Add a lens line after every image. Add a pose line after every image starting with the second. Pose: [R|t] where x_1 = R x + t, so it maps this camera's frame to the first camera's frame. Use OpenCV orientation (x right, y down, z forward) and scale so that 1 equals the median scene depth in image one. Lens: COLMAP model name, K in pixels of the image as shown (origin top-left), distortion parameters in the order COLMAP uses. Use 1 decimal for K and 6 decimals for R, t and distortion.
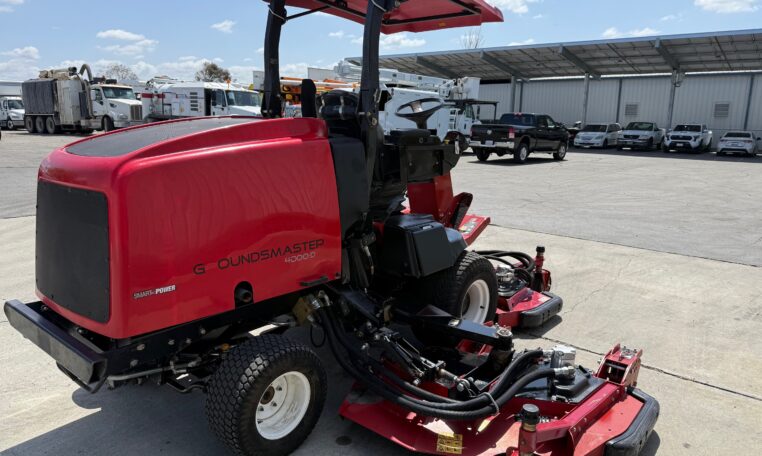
lens RADIAL K [[531.4, 0, 379.3], [0, 531.4, 230.0], [0, 0, 1]] dist [0.081110, -0.100043]
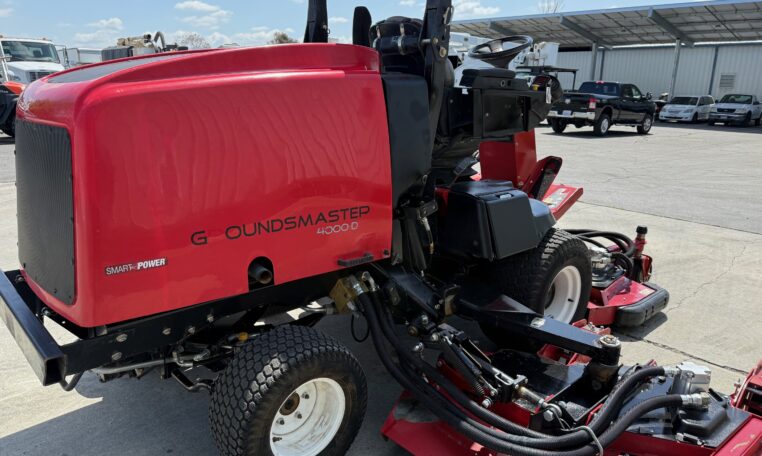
lens RADIAL K [[531.4, 0, 379.3], [0, 531.4, 230.0], [0, 0, 1]] dist [0.081110, -0.100043]
pose [[0.992497, 0.038418, -0.116077, -0.000366], [-0.032658, 0.998158, 0.051123, 0.011554], [0.117827, -0.046949, 0.991924, 0.222595]]
